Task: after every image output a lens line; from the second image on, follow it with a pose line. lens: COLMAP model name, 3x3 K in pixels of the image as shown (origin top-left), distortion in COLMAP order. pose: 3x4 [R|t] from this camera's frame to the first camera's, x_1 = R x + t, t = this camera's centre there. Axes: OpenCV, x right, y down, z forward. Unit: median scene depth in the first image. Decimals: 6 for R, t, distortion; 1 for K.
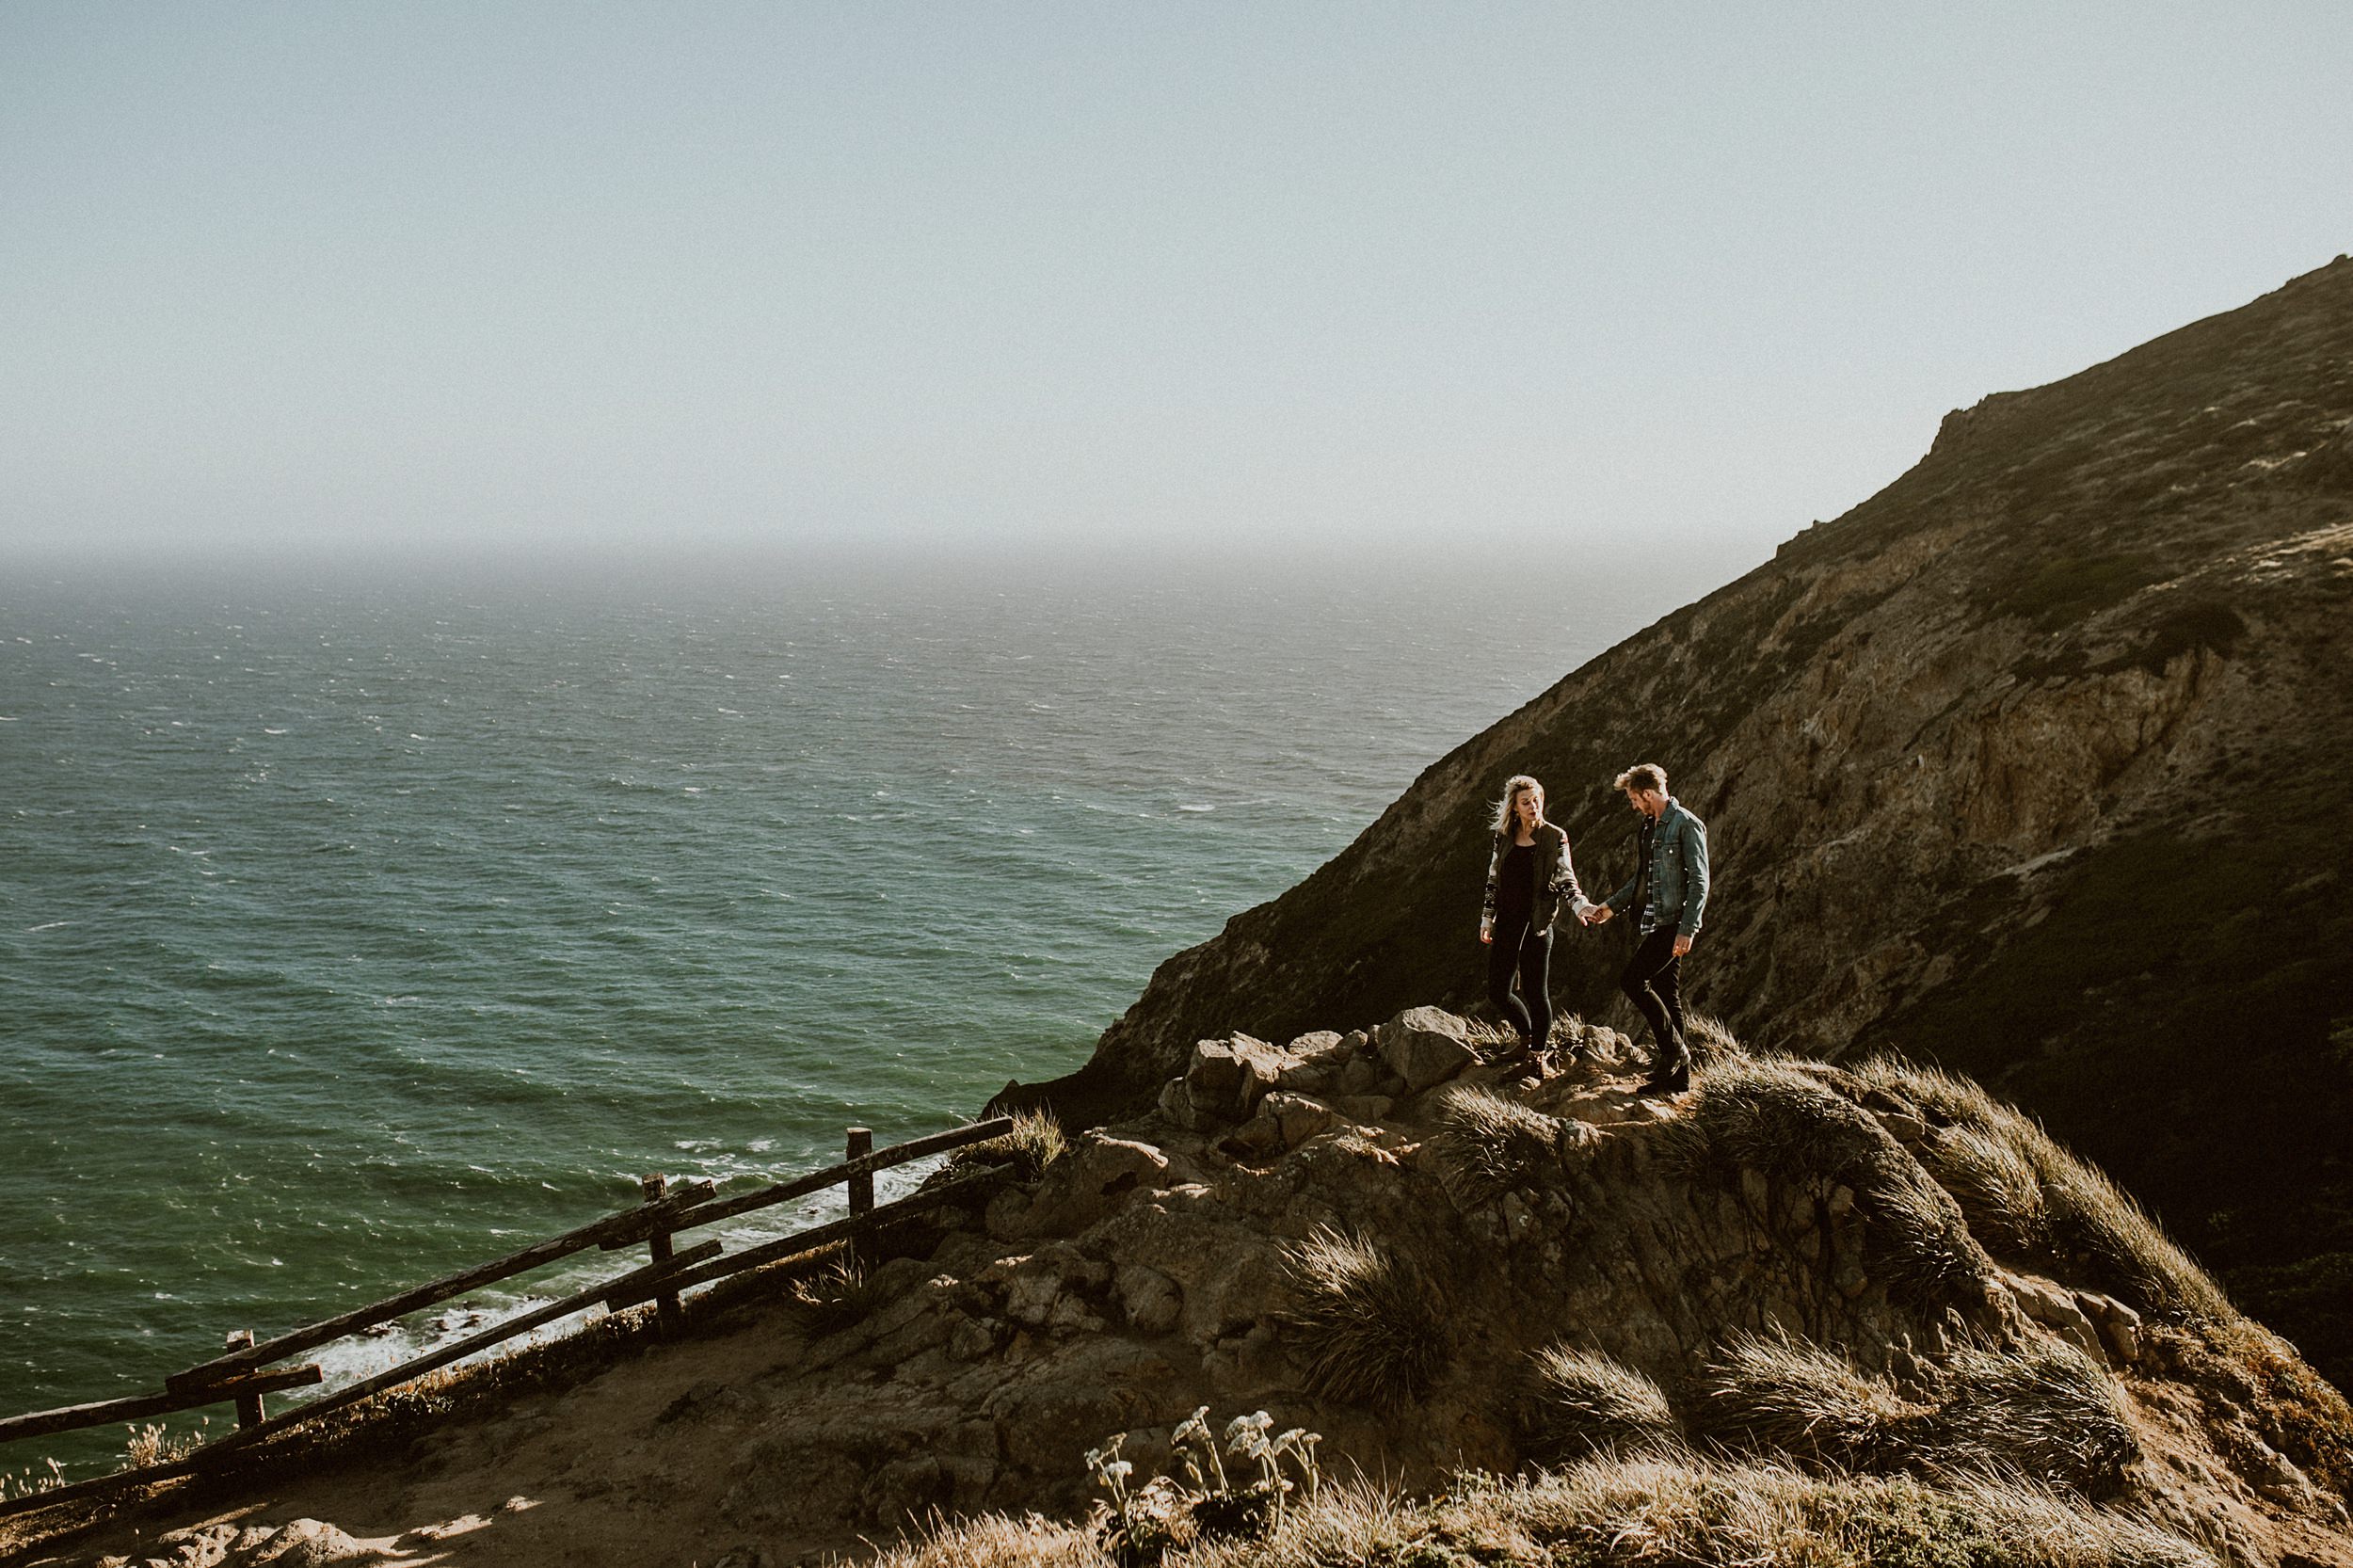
lens RADIAL K [[2284.7, 0, 1171.3], [0, 2284.7, 784.6], [0, 0, 1]] dist [-0.076752, 0.118907]
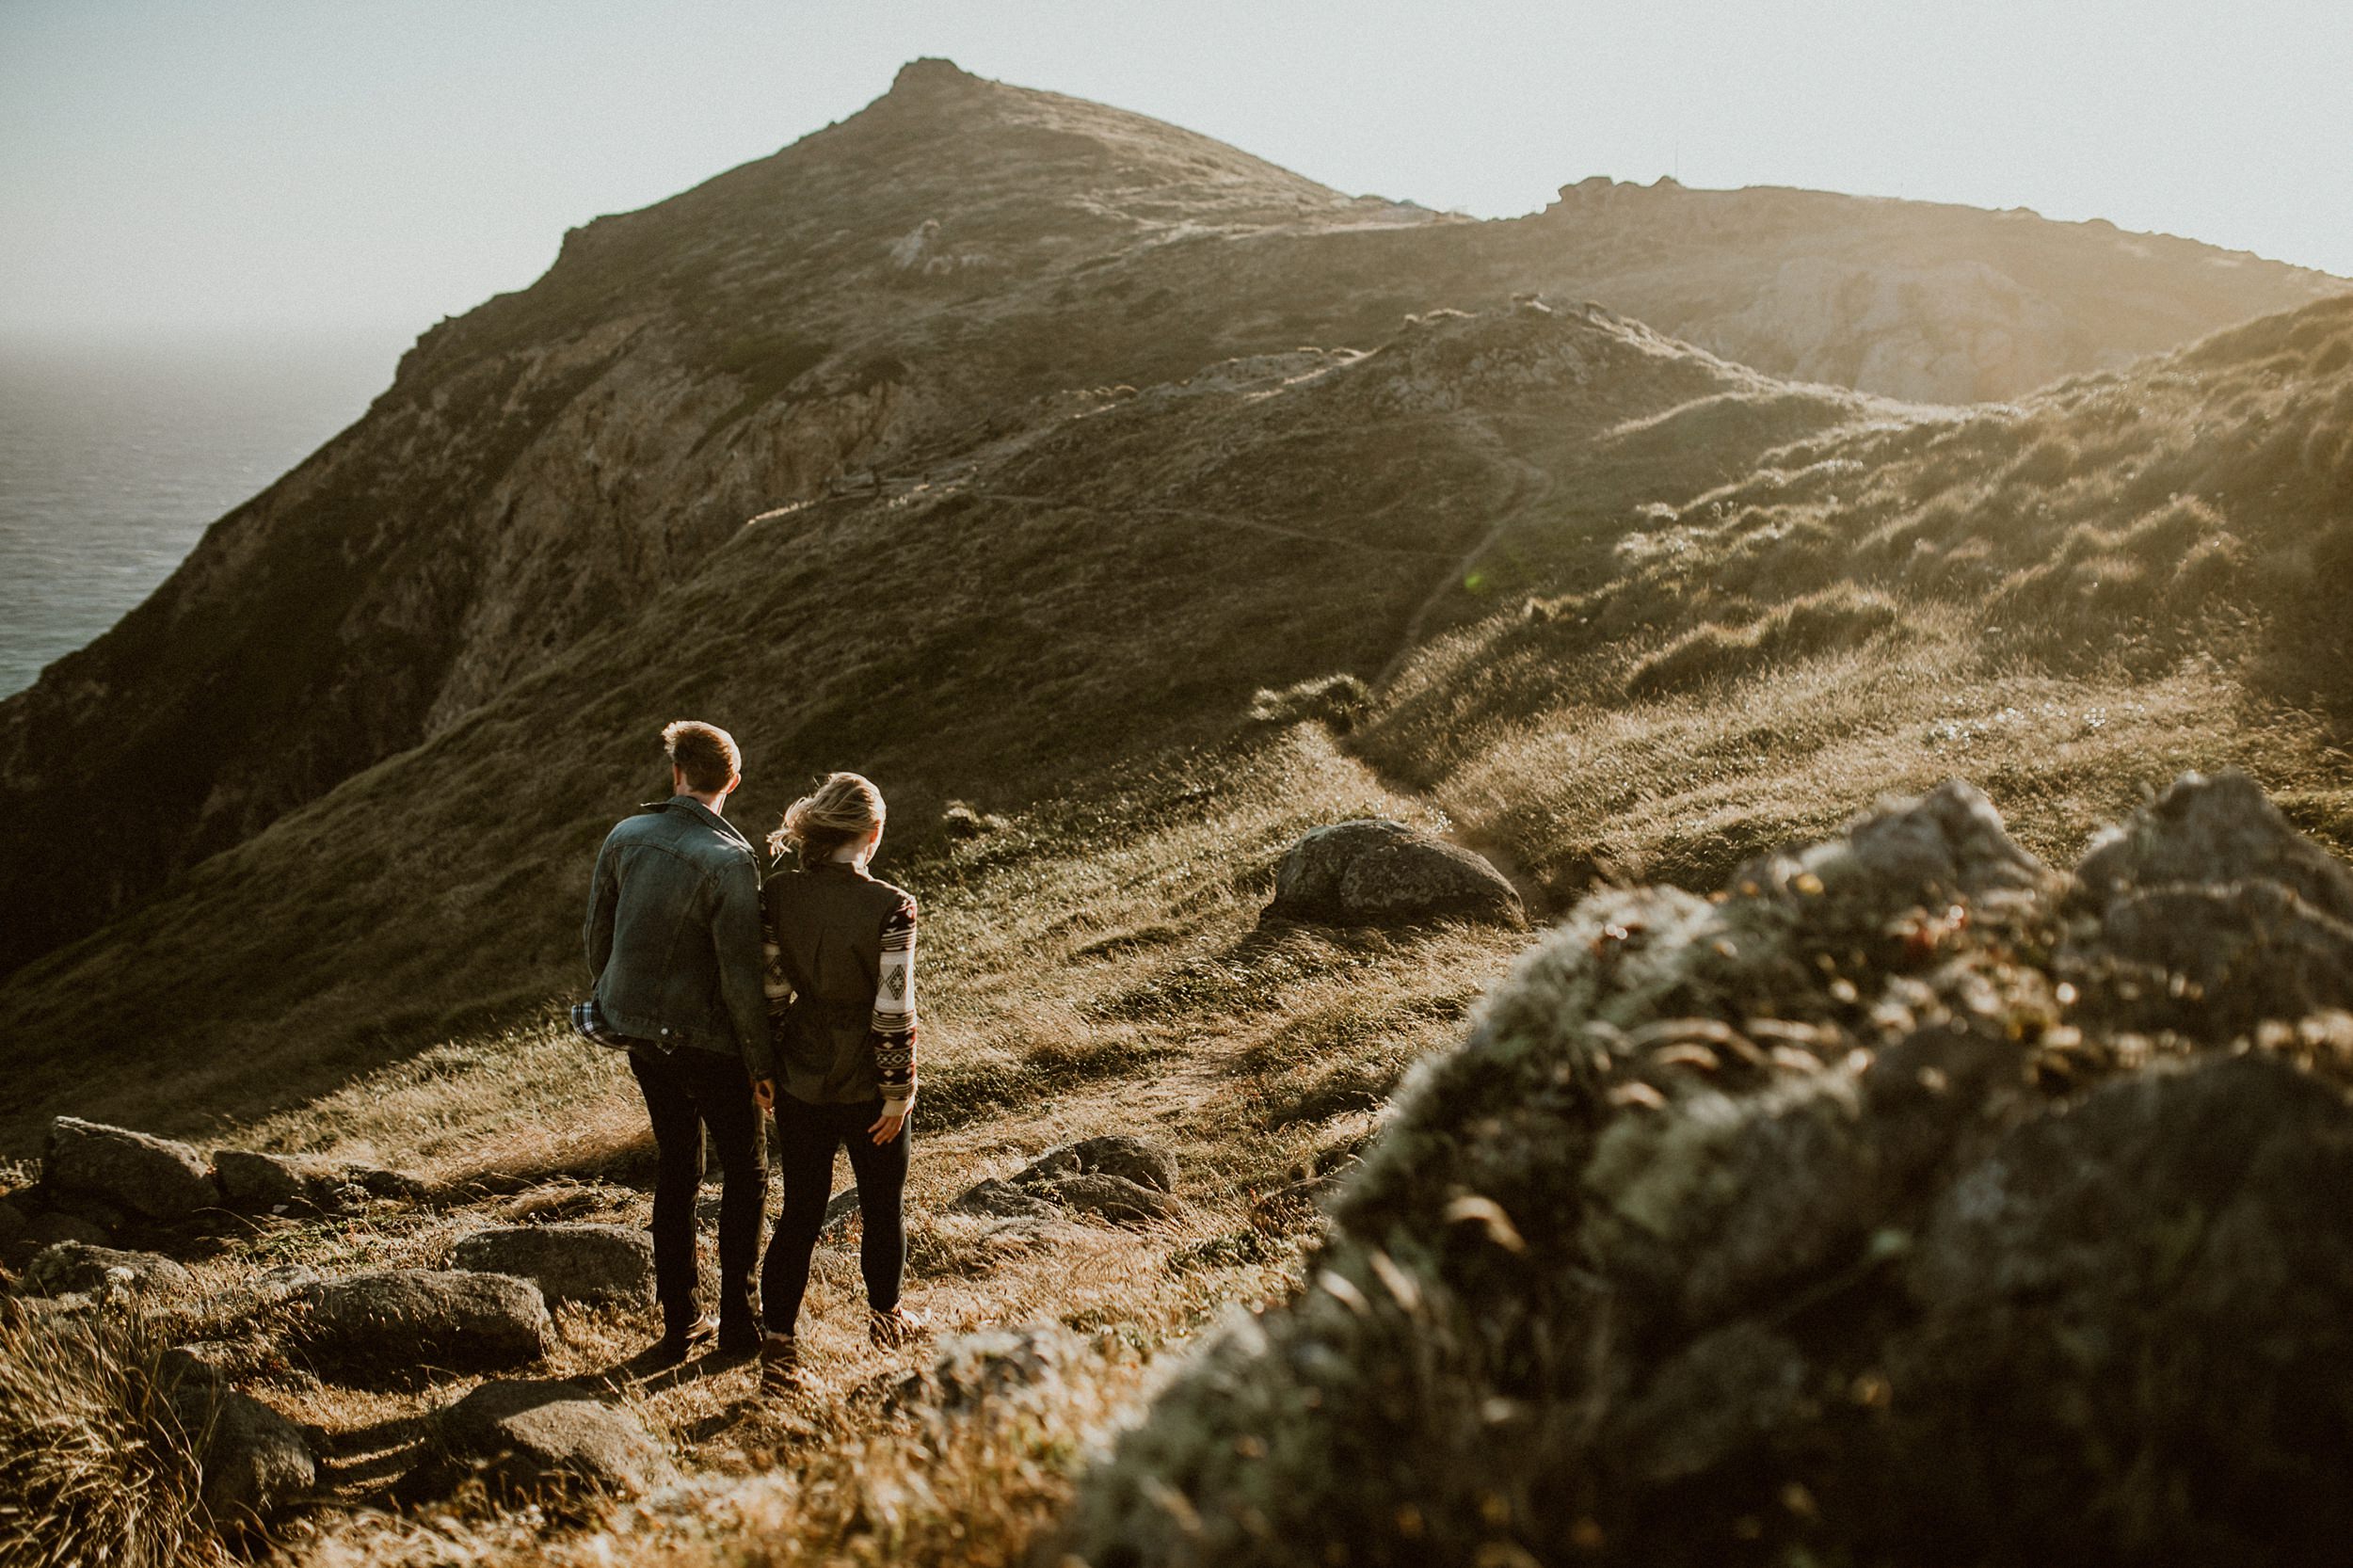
lens RADIAL K [[2258.2, 0, 1191.3], [0, 2258.2, 788.9], [0, 0, 1]] dist [-0.068687, 0.103157]
pose [[0.779252, -0.140852, 0.610678, -0.291393], [0.082547, 0.988995, 0.122777, 0.036217], [-0.621251, -0.045265, 0.782303, -0.344003]]
